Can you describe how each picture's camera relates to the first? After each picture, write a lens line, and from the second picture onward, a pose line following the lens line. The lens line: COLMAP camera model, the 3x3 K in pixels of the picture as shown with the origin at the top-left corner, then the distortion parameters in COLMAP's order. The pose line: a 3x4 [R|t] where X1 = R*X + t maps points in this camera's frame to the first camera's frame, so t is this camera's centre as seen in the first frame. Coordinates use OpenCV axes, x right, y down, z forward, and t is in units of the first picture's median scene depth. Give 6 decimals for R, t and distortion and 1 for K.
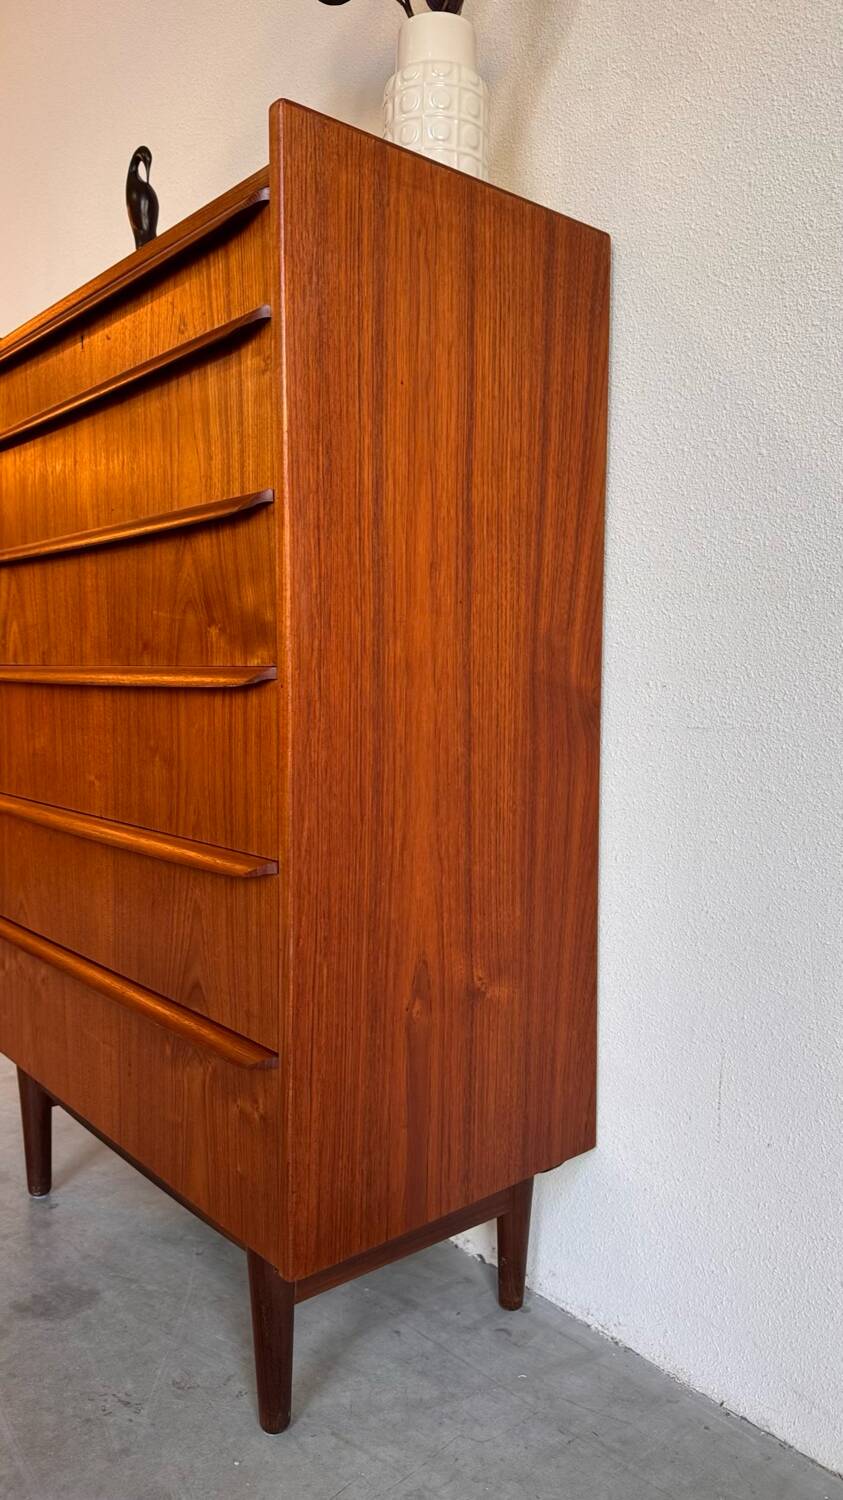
lens RADIAL K [[1065.9, 0, 415.4], [0, 1065.9, 745.0], [0, 0, 1]] dist [0.035084, -0.048718]
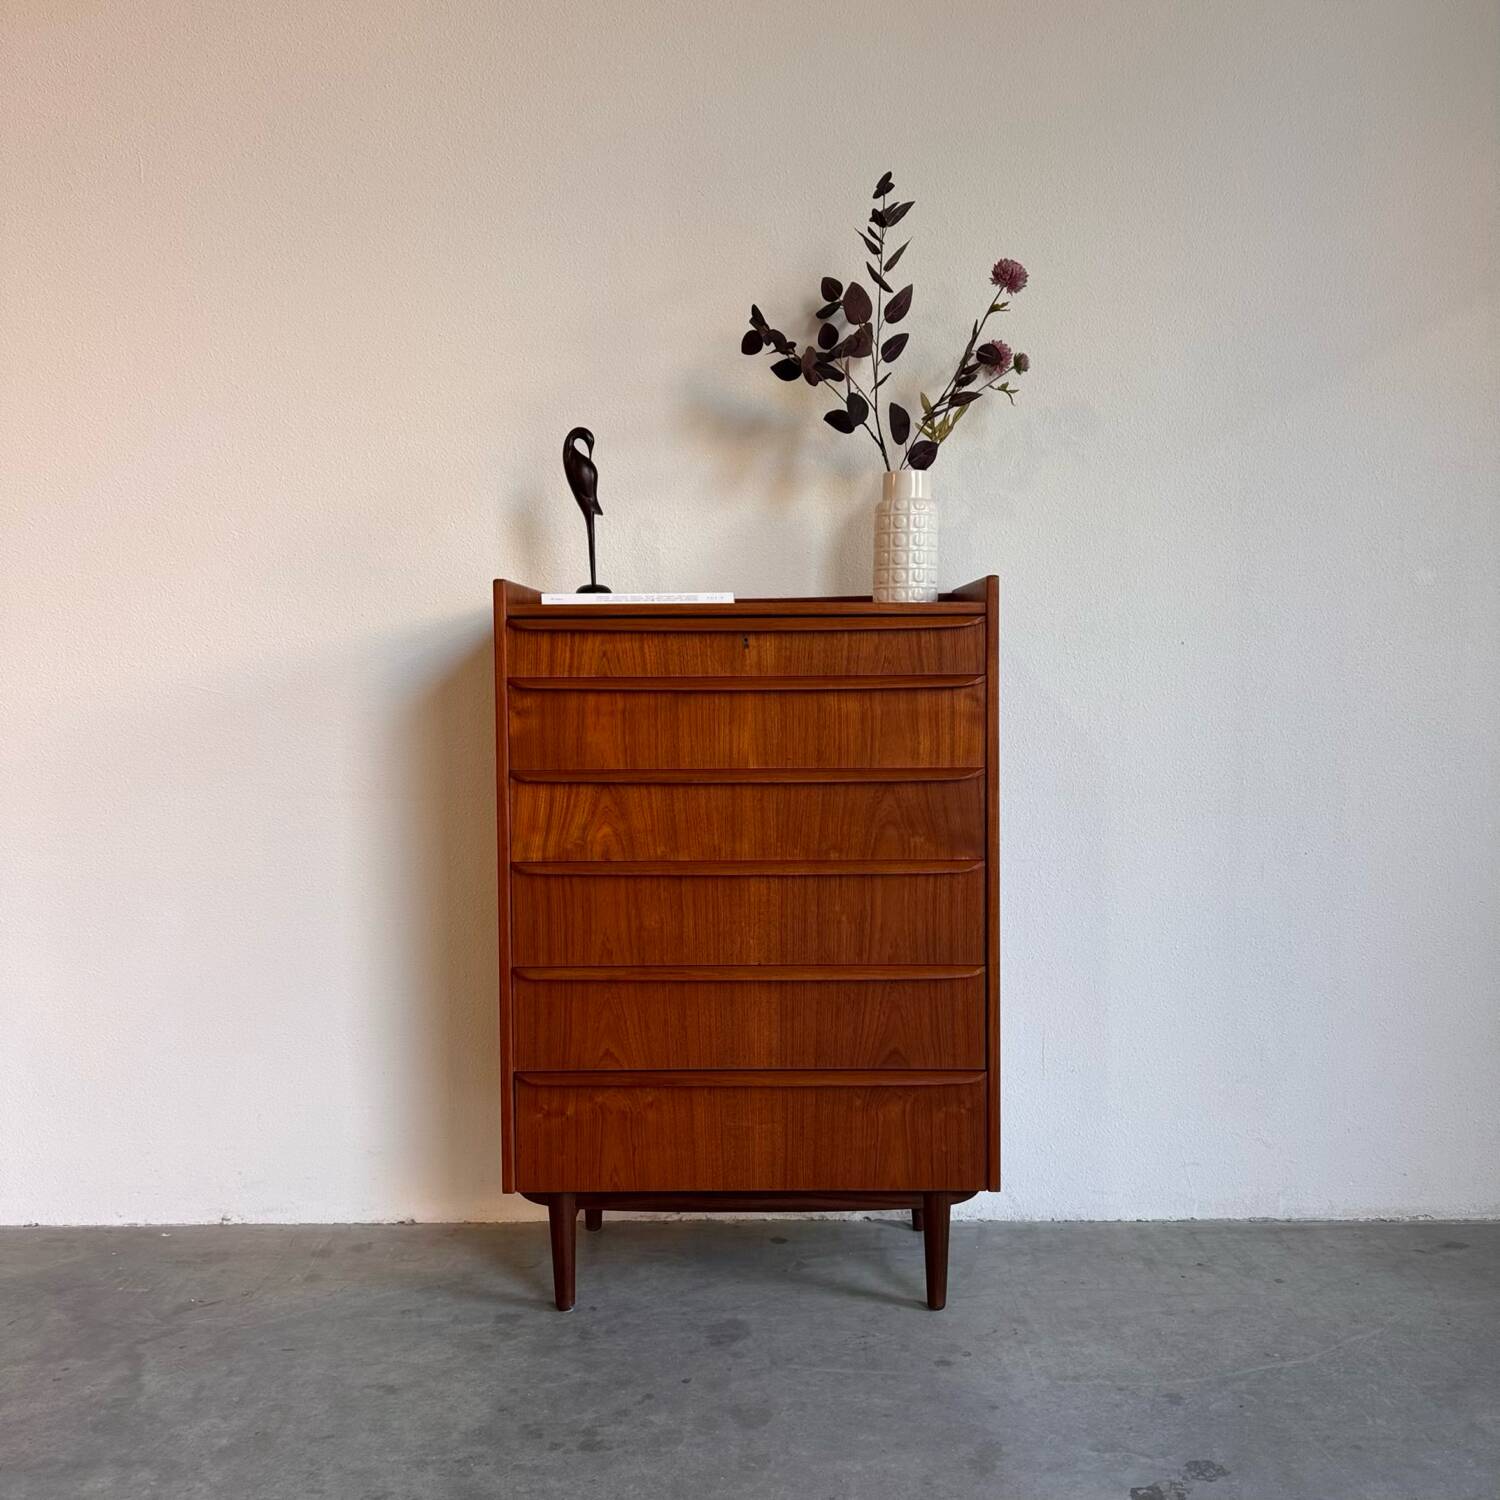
lens RADIAL K [[1409.0, 0, 747.8], [0, 1409.0, 742.3], [0, 0, 1]] dist [0.078352, 0.000000]
pose [[0.659060, -0.050068, 0.750422, -2.021573], [0.063778, 0.997908, 0.010567, -0.298609], [-0.749381, 0.040896, 0.660874, -0.301076]]
